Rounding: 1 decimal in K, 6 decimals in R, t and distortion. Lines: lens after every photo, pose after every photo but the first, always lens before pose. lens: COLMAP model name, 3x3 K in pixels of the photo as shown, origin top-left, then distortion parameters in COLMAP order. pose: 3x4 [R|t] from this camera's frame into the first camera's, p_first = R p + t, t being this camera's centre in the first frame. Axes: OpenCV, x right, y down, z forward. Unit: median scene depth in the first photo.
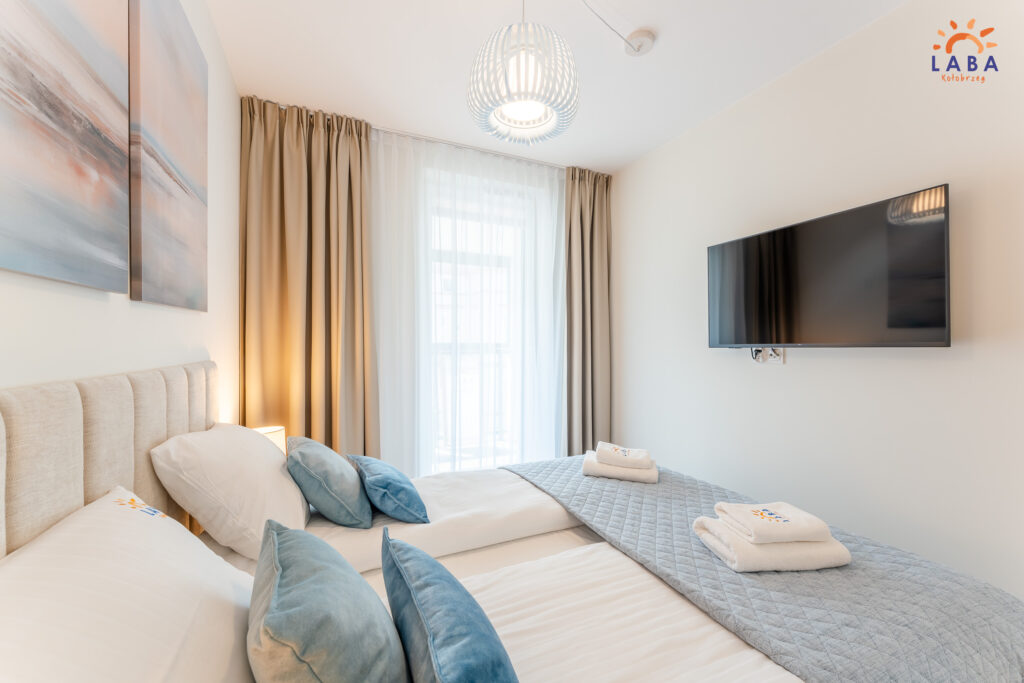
lens RADIAL K [[414.8, 0, 508.9], [0, 414.8, 344.7], [0, 0, 1]] dist [0.003717, -0.002112]
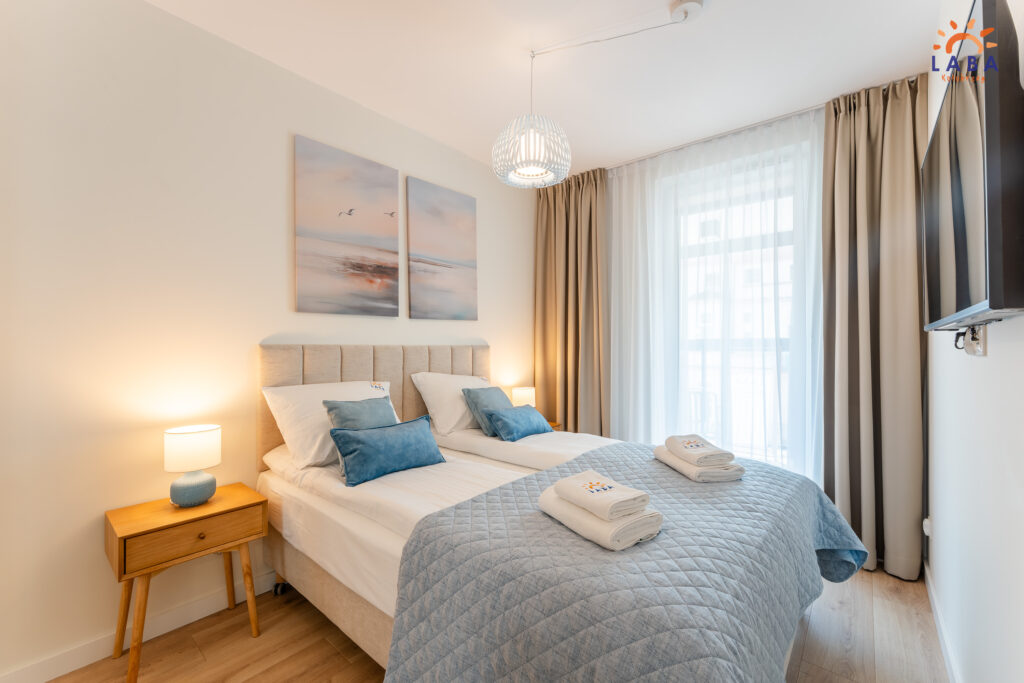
lens RADIAL K [[414.8, 0, 503.8], [0, 414.8, 341.6], [0, 0, 1]] dist [0.003717, -0.002112]
pose [[0.425848, -0.009889, -0.904741, 0.732669], [-0.000758, 0.999936, -0.011287, 0.028802], [0.904794, 0.005492, 0.425813, 0.170371]]
